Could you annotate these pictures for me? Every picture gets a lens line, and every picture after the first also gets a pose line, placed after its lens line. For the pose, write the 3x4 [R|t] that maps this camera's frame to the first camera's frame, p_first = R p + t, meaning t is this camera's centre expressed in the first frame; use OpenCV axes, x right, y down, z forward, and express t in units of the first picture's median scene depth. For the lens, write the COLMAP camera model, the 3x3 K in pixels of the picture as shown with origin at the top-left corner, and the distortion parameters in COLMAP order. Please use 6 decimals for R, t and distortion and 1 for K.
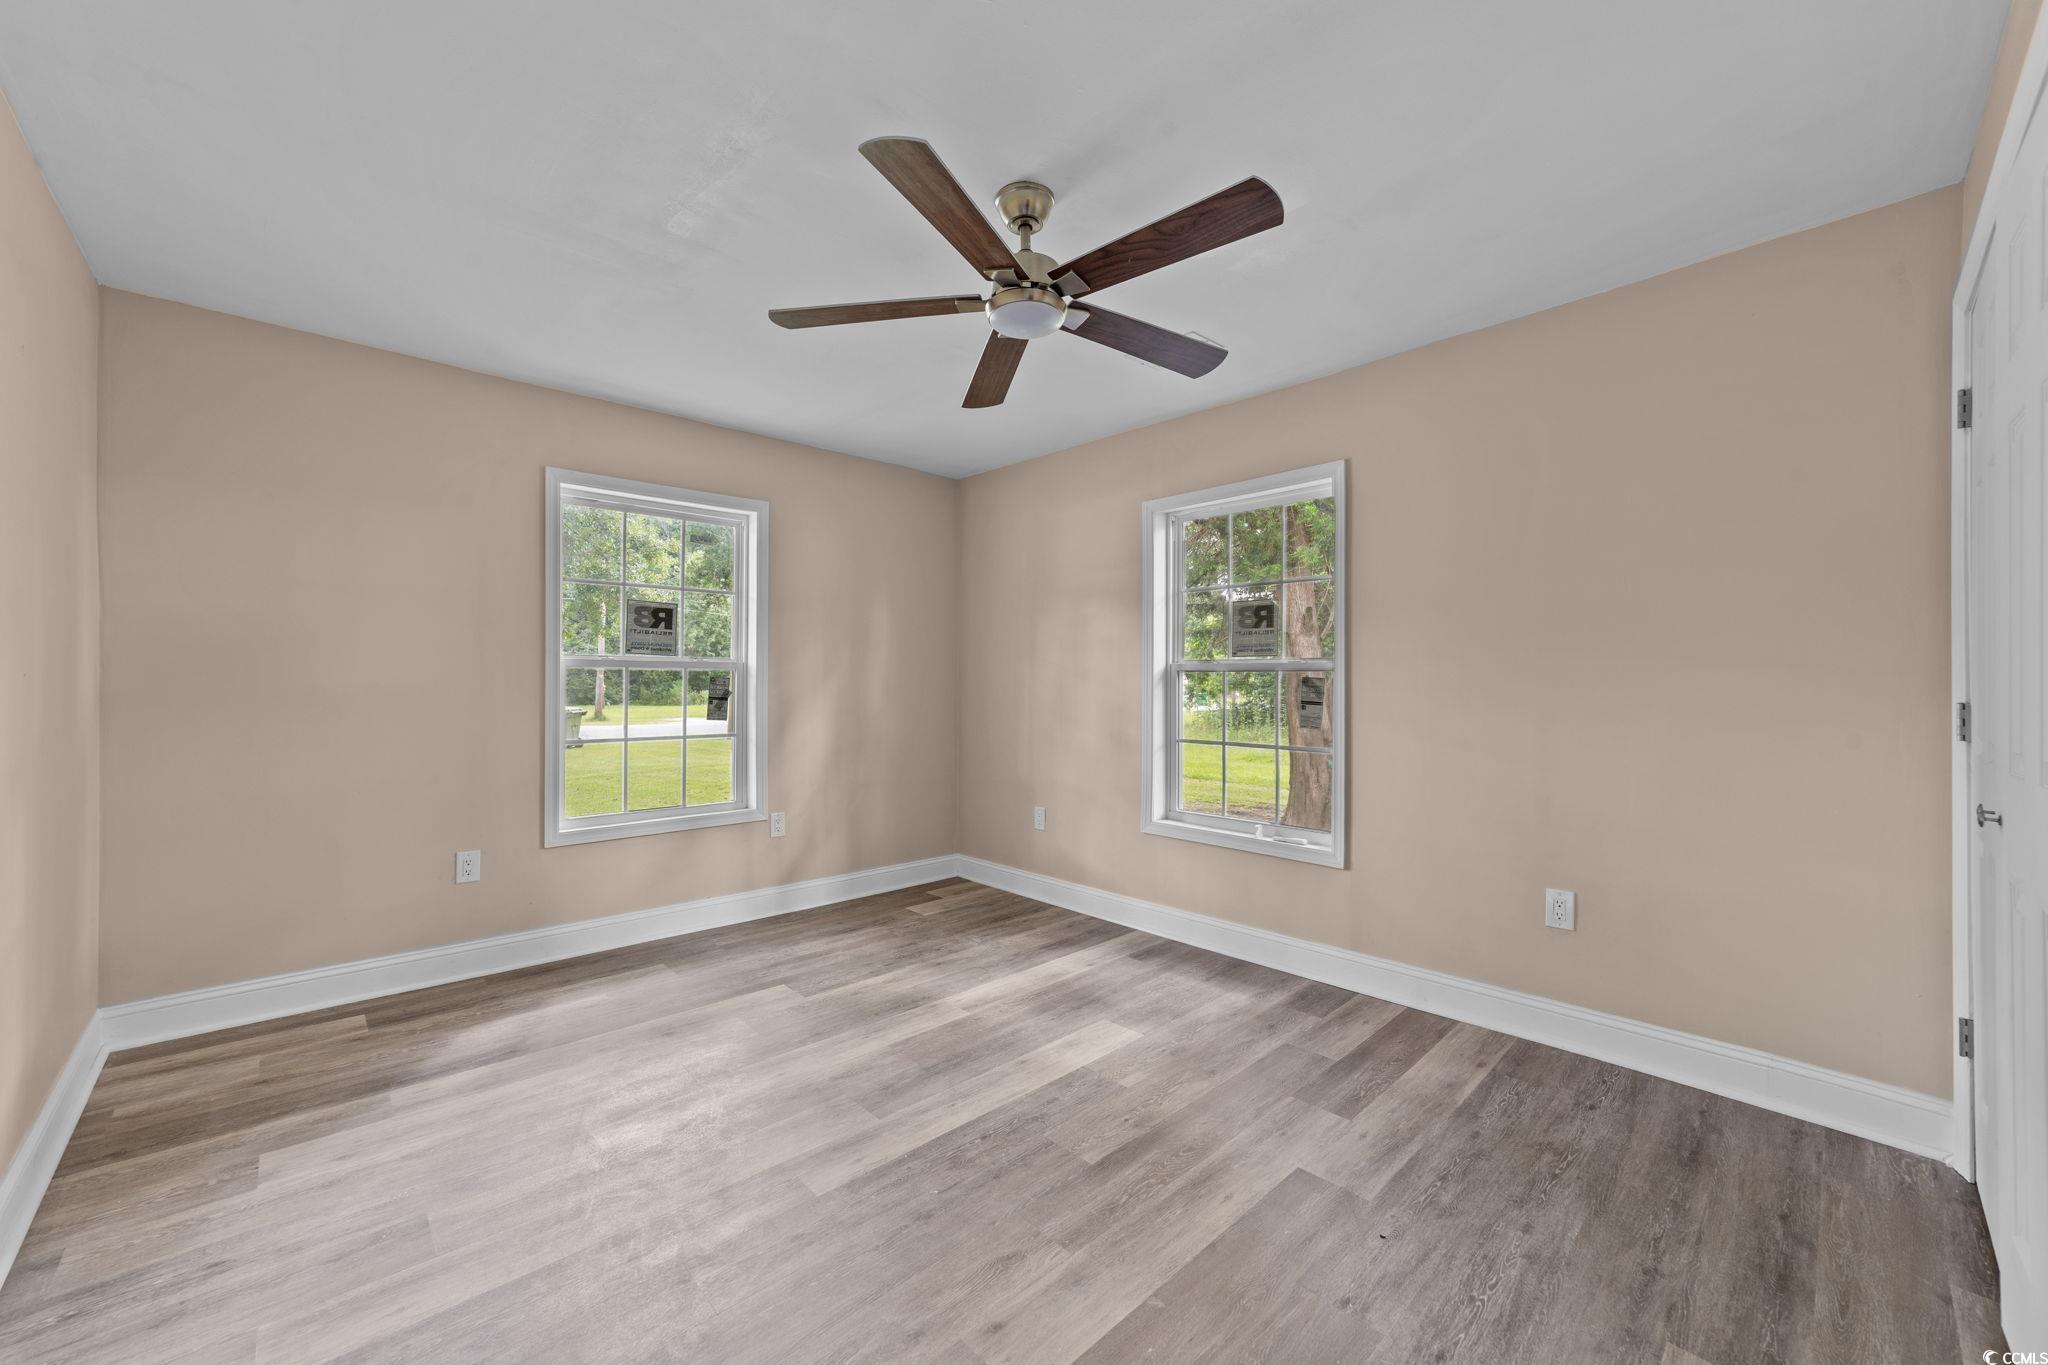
lens RADIAL K [[788.2, 0, 1030.6], [0, 788.2, 688.6], [0, 0, 1]] dist [-0.014856, 0.007998]
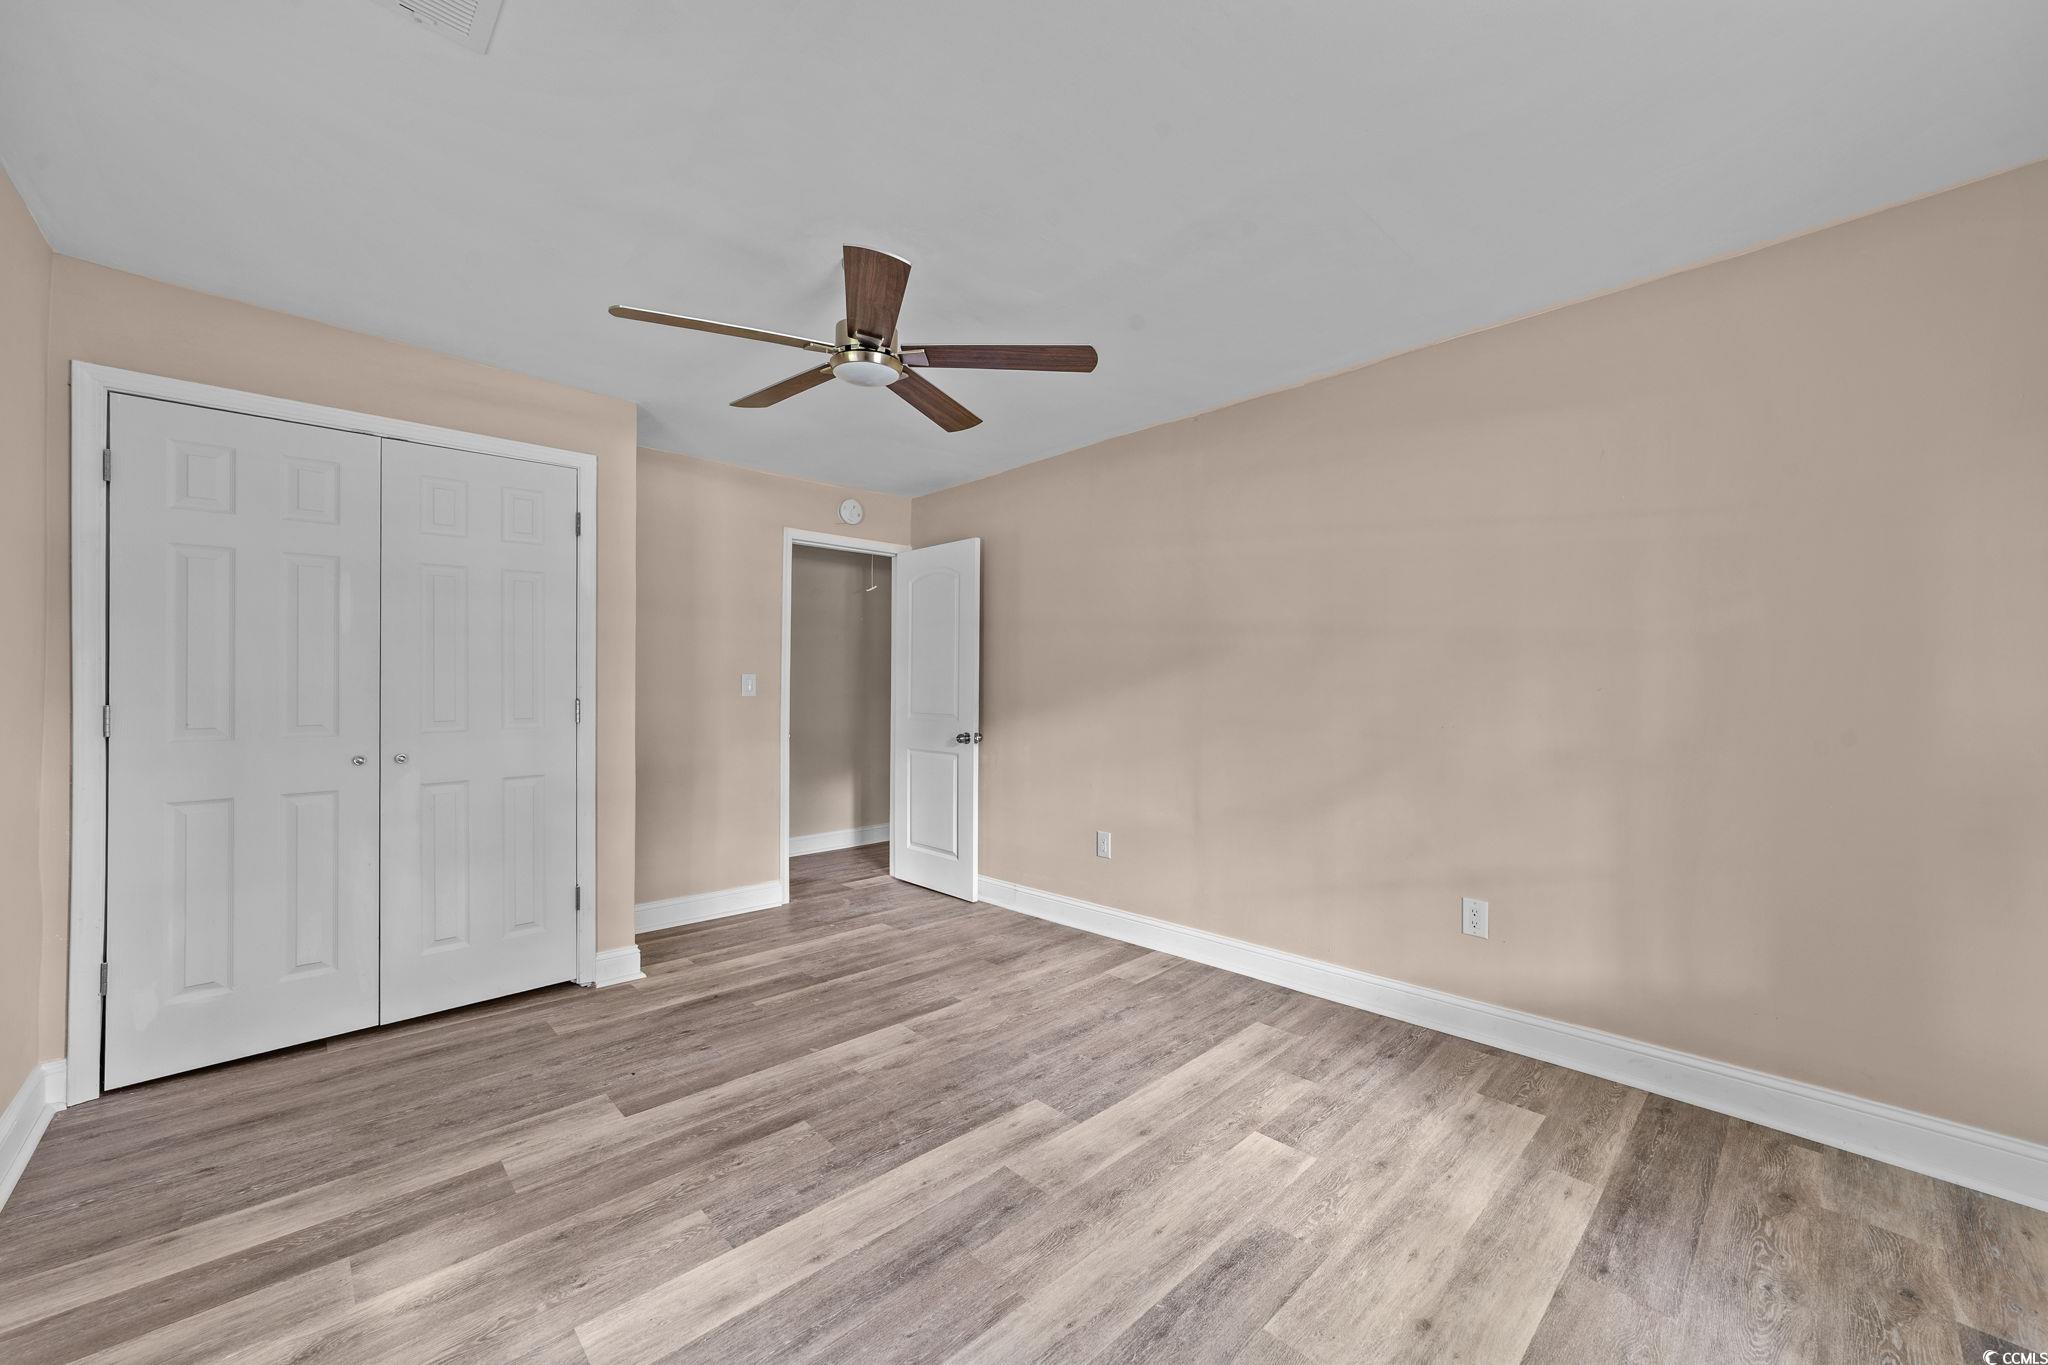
lens RADIAL K [[788.2, 0, 1030.6], [0, 788.2, 688.6], [0, 0, 1]] dist [-0.014856, 0.007998]
pose [[-0.999989, -0.003004, -0.003563, -0.229762], [-0.003060, 0.999872, 0.015728, -0.030964], [0.003515, 0.015738, -0.999870, 2.019959]]
